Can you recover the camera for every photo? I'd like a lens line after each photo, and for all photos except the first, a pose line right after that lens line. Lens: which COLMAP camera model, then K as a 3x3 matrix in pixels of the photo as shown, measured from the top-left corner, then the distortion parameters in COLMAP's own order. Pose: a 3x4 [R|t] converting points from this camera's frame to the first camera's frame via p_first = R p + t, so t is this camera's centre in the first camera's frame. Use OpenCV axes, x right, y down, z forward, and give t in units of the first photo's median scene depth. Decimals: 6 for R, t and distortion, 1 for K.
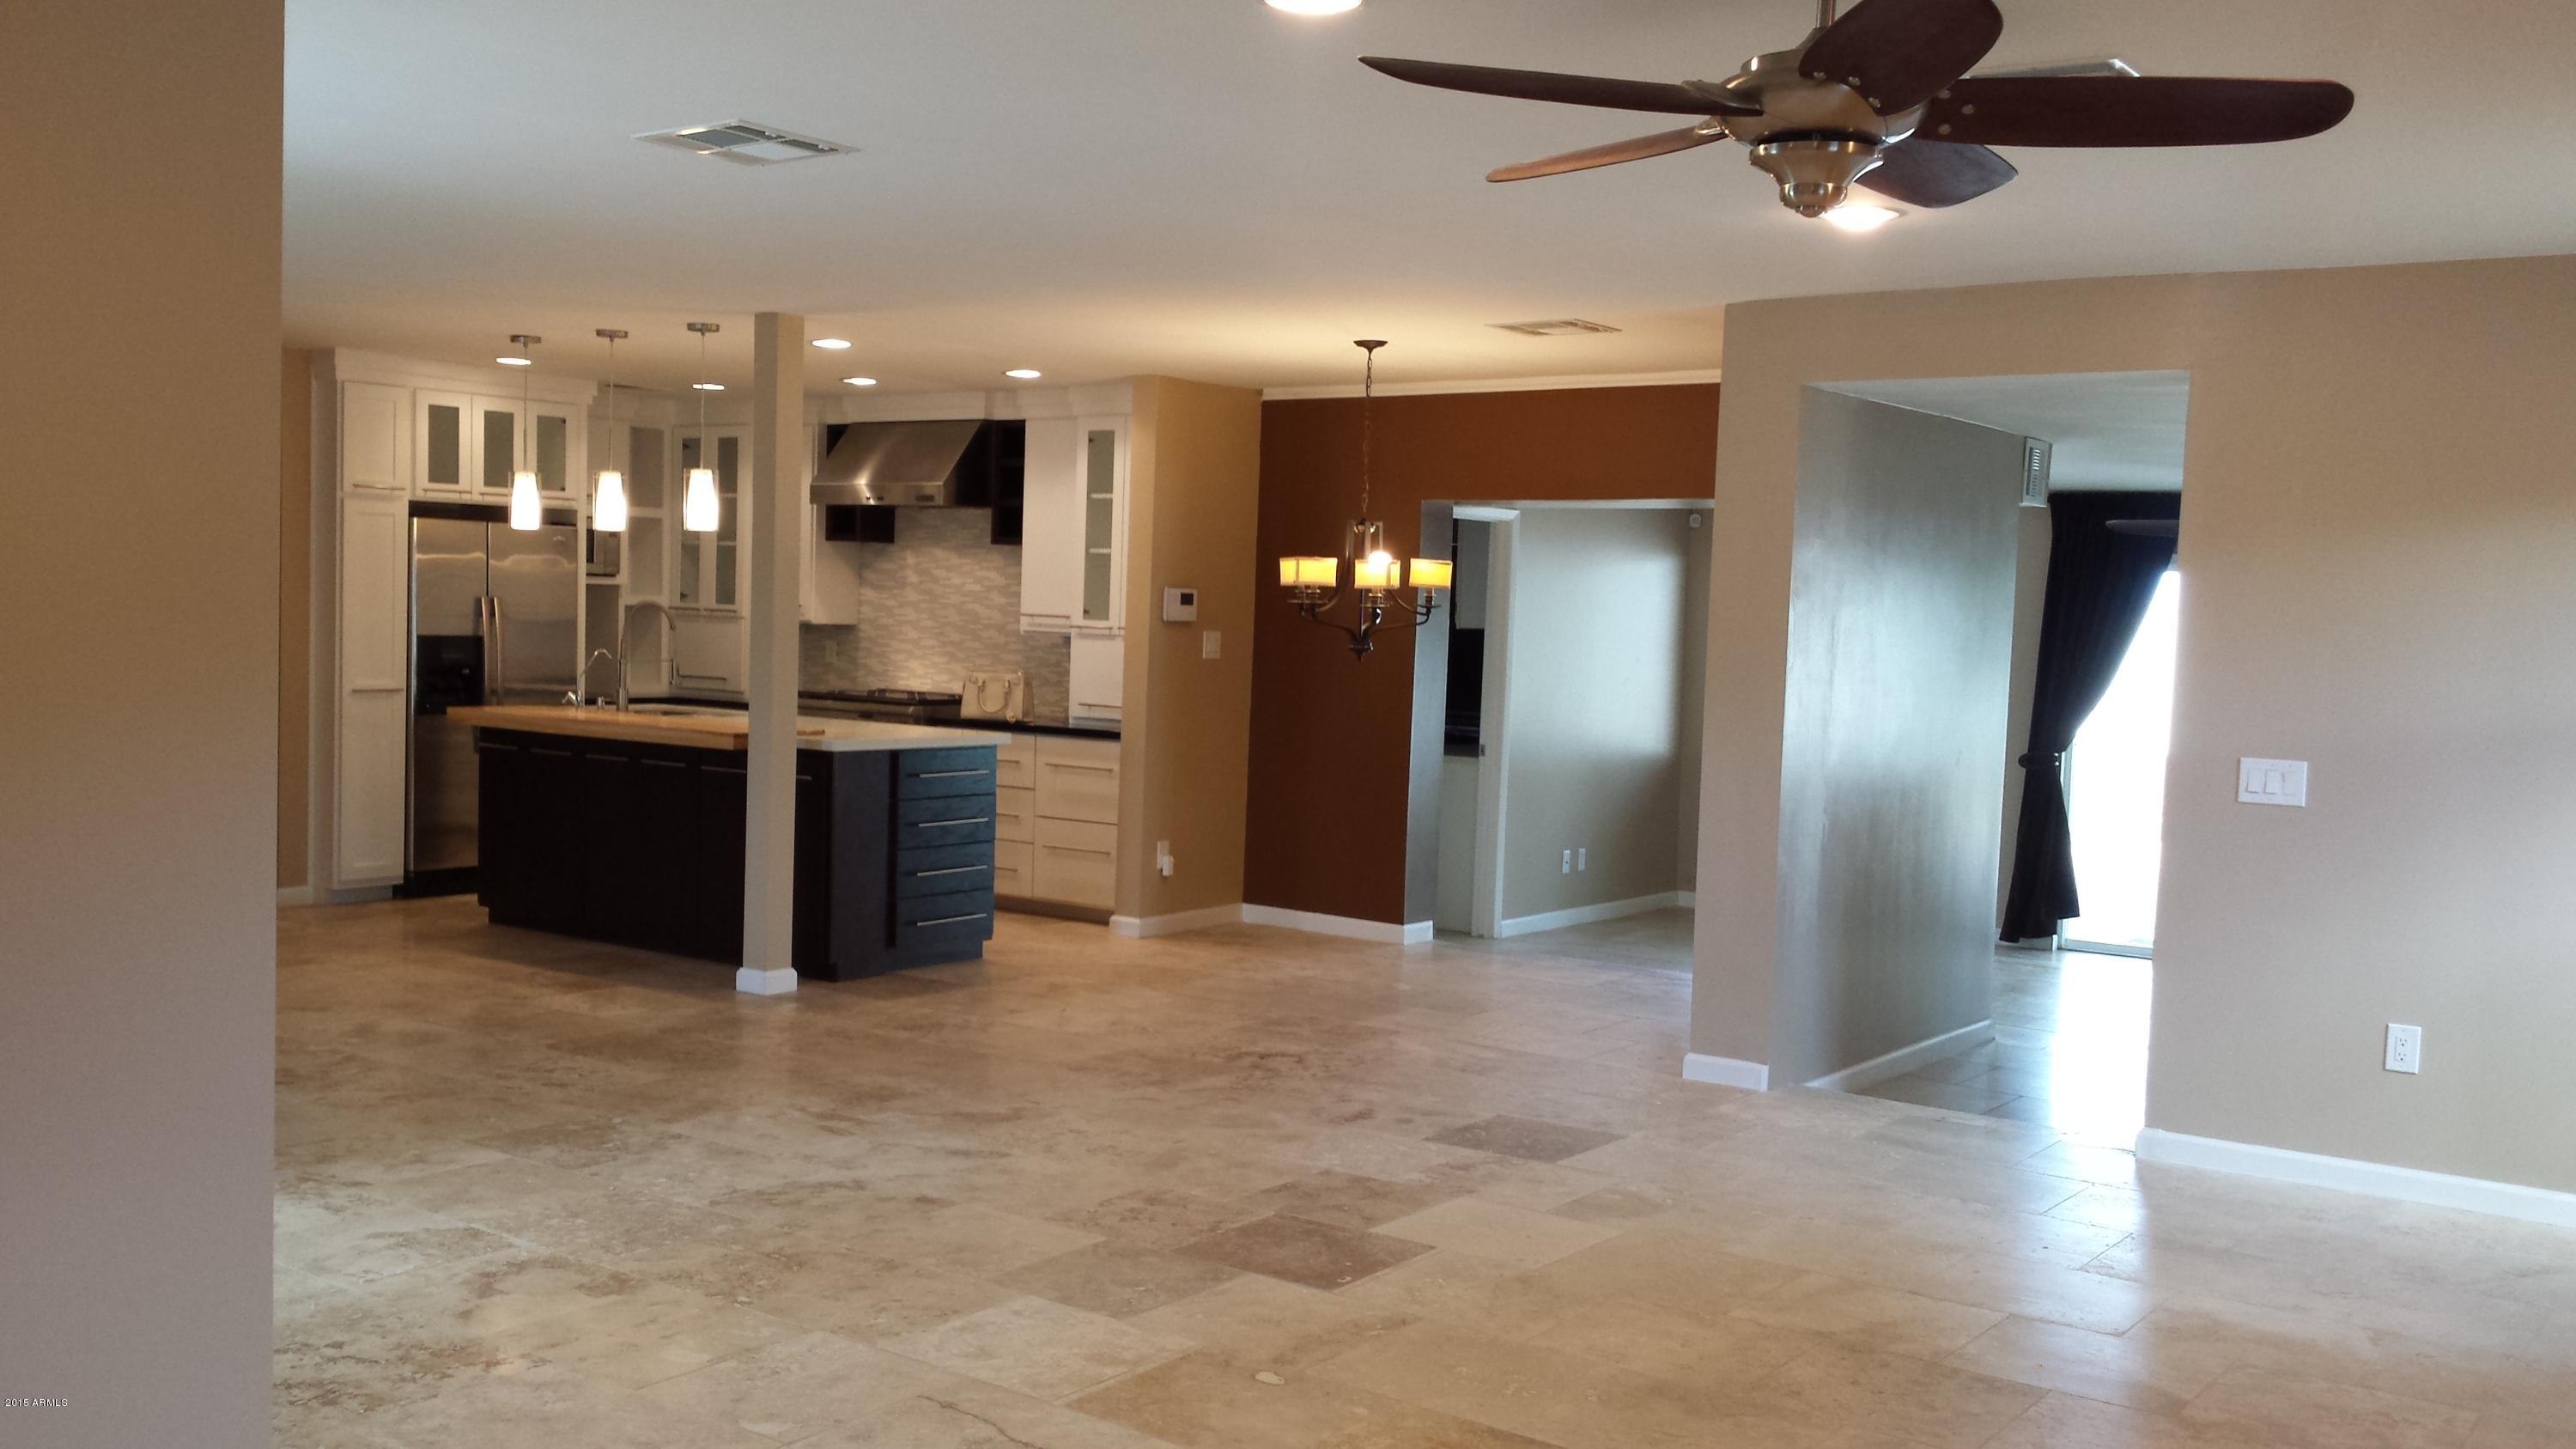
lens RADIAL K [[2303.4, 0, 1221.7], [0, 2303.4, 768.1], [0, 0, 1]] dist [0.045936, -0.049110]
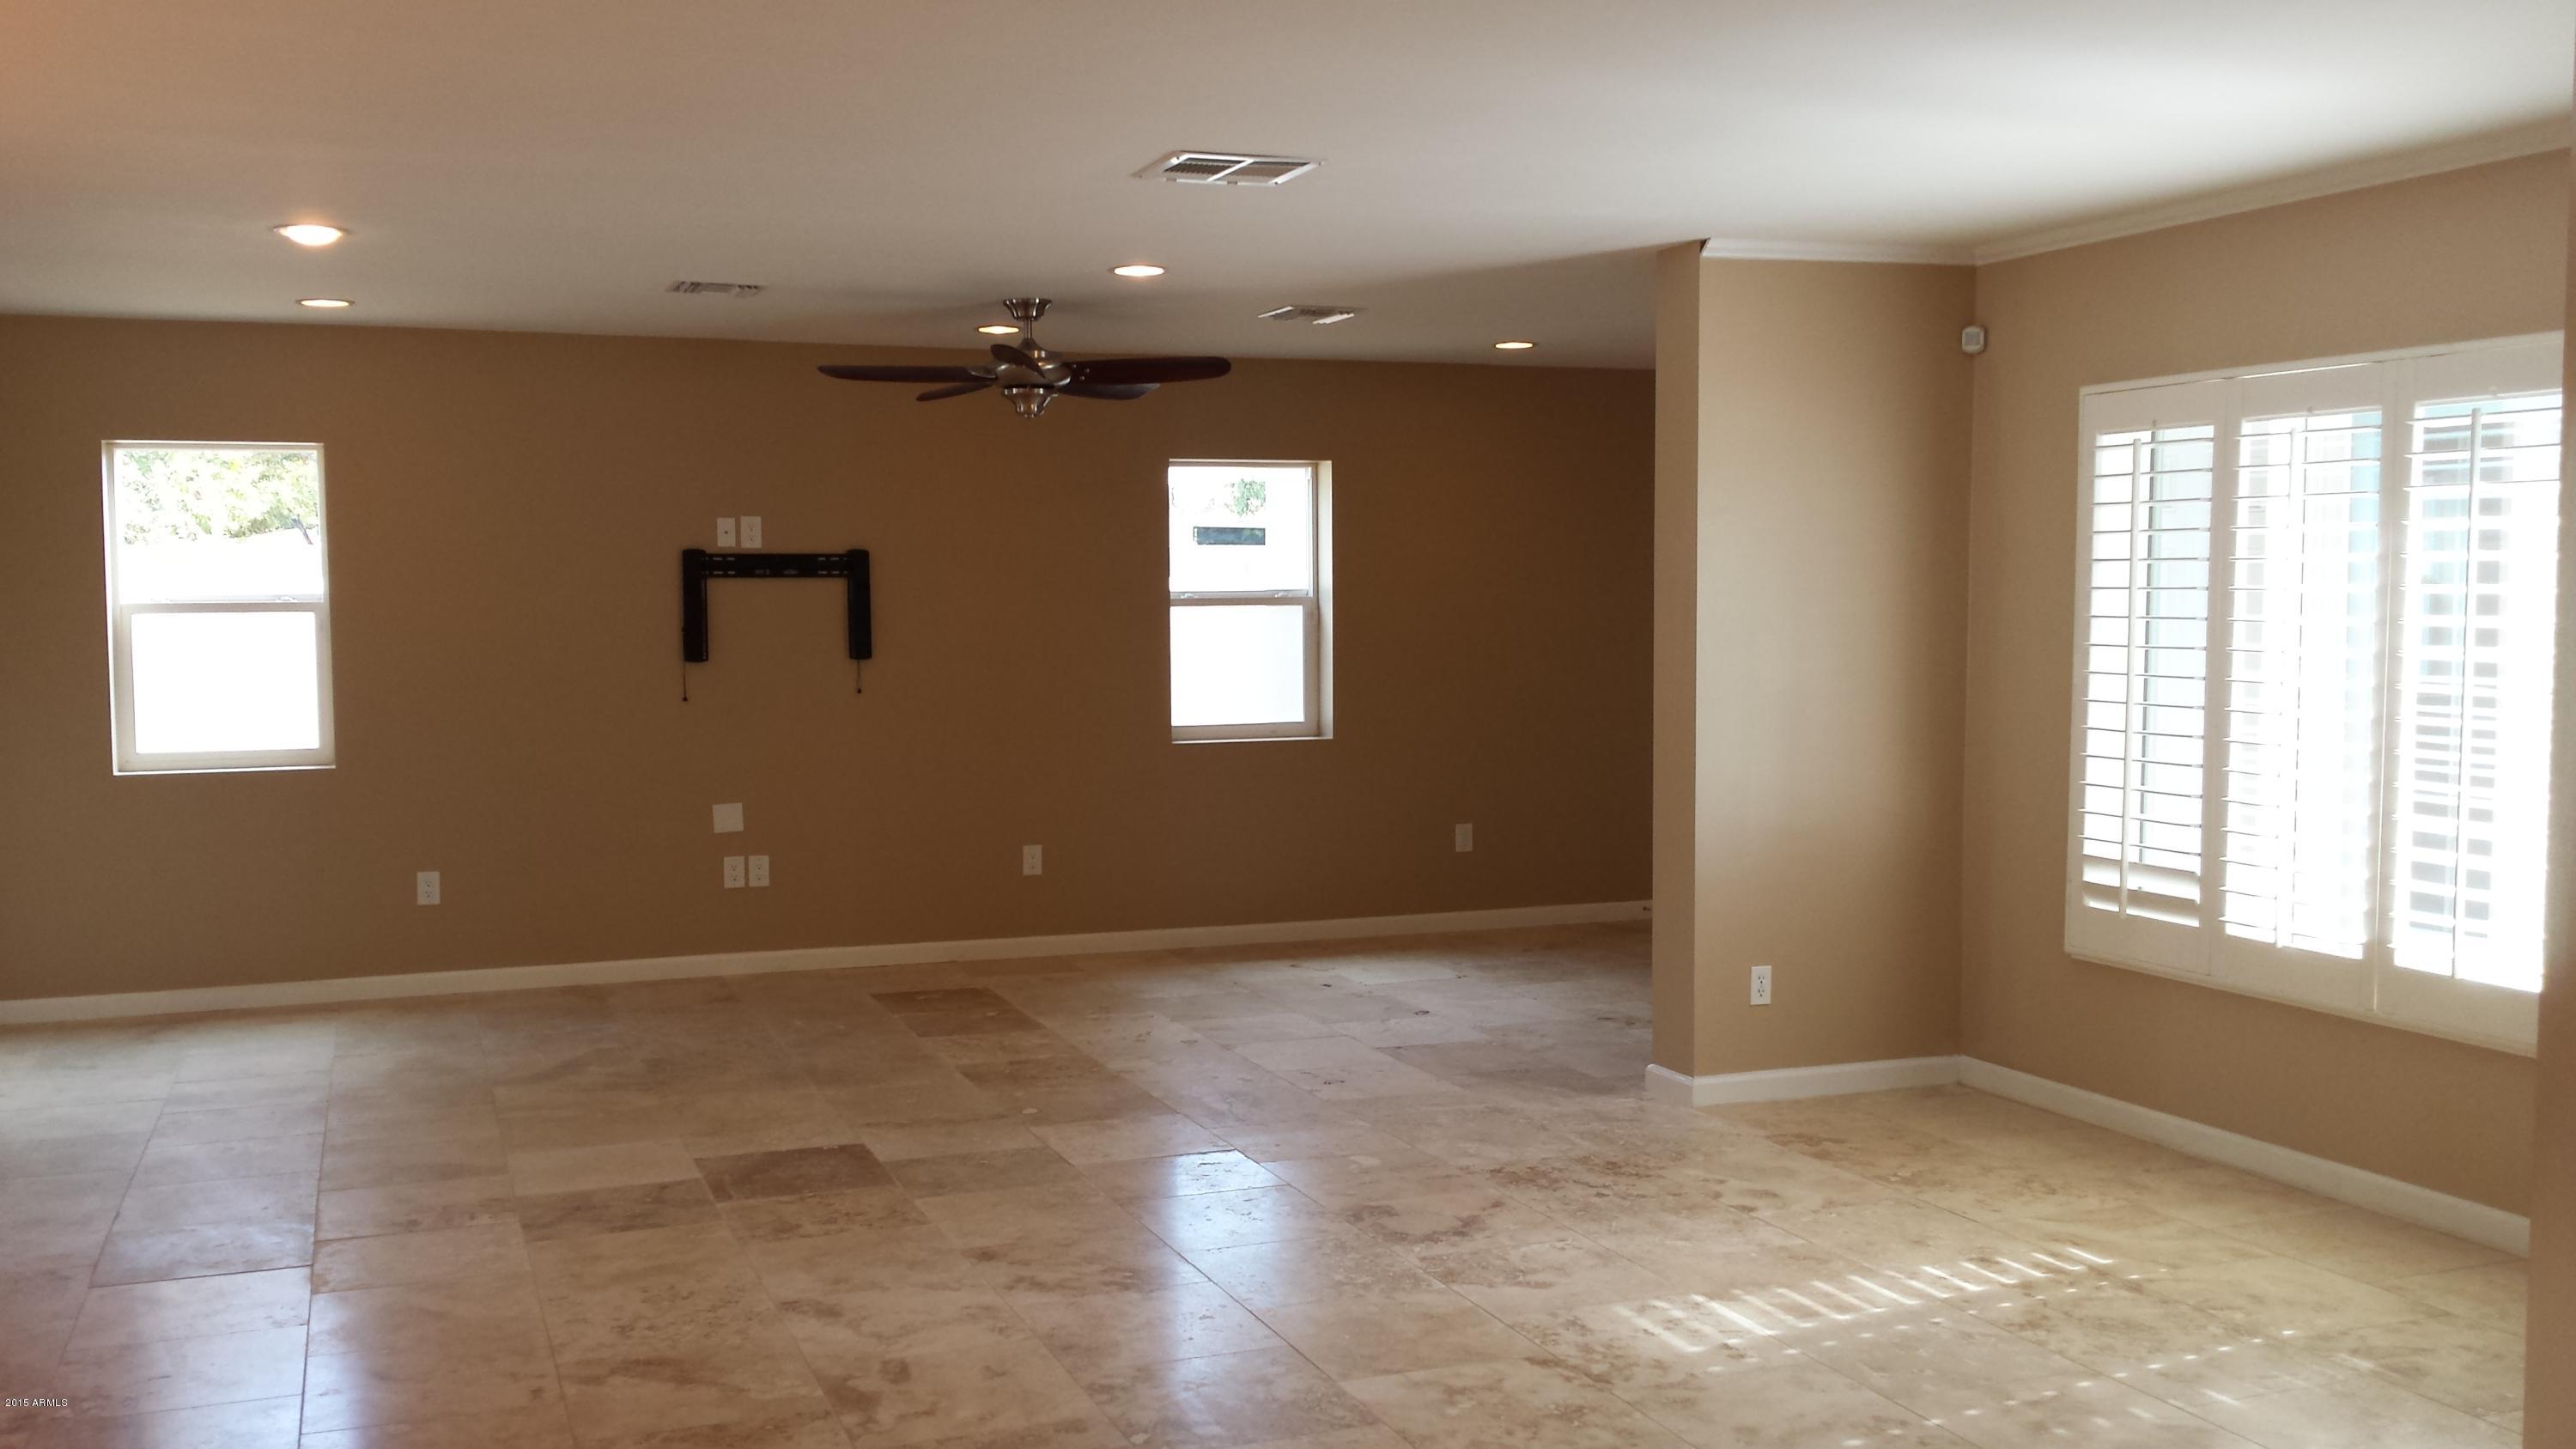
lens RADIAL K [[2307.8, 0, 1231.0], [0, 2307.8, 750.0], [0, 0, 1]] dist [0.069067, -0.134958]
pose [[-0.838463, -0.065009, 0.541067, -0.456310], [0.020772, 0.988325, 0.150936, -0.099160], [-0.544562, 0.137794, -0.827324, 1.098835]]
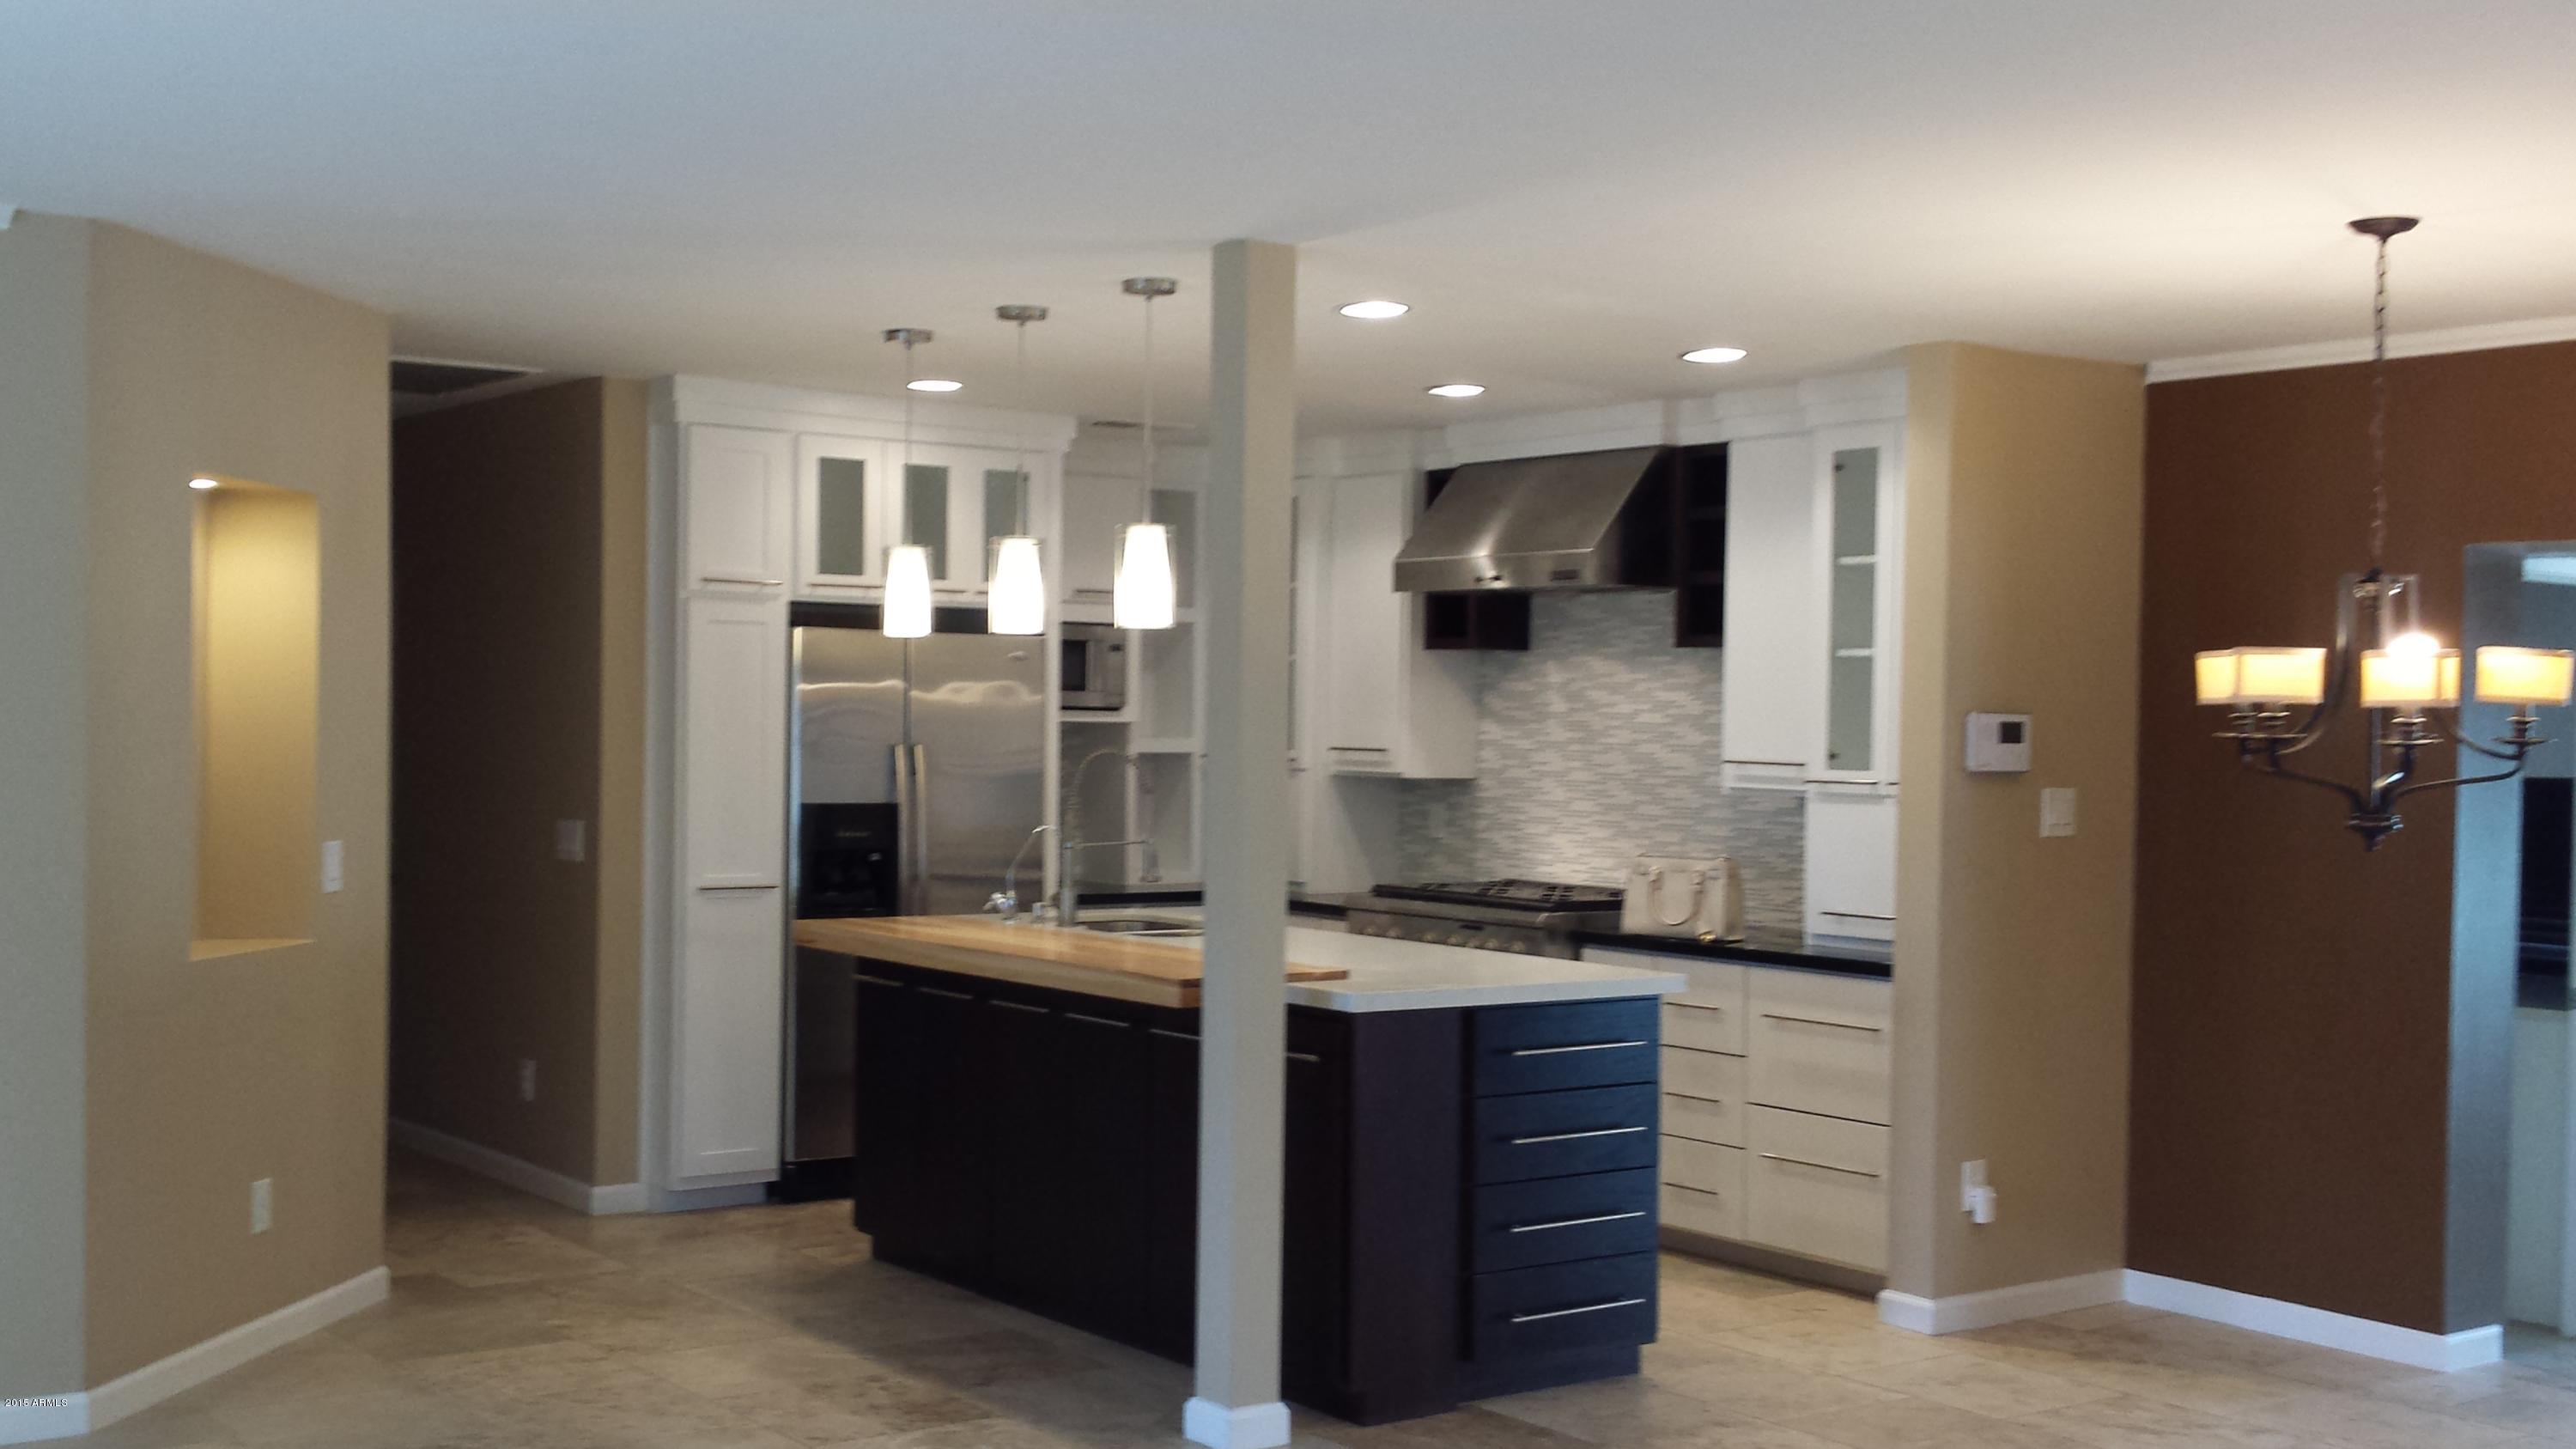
lens RADIAL K [[2616.2, 0, 1269.1], [0, 2616.2, 728.4], [0, 0, 1]] dist [0.081688, 0.000000]
pose [[0.956696, -0.013789, -0.290763, -0.001336], [-0.008165, 0.997213, -0.074157, -0.027974], [0.290976, 0.073319, 0.953917, 0.370193]]
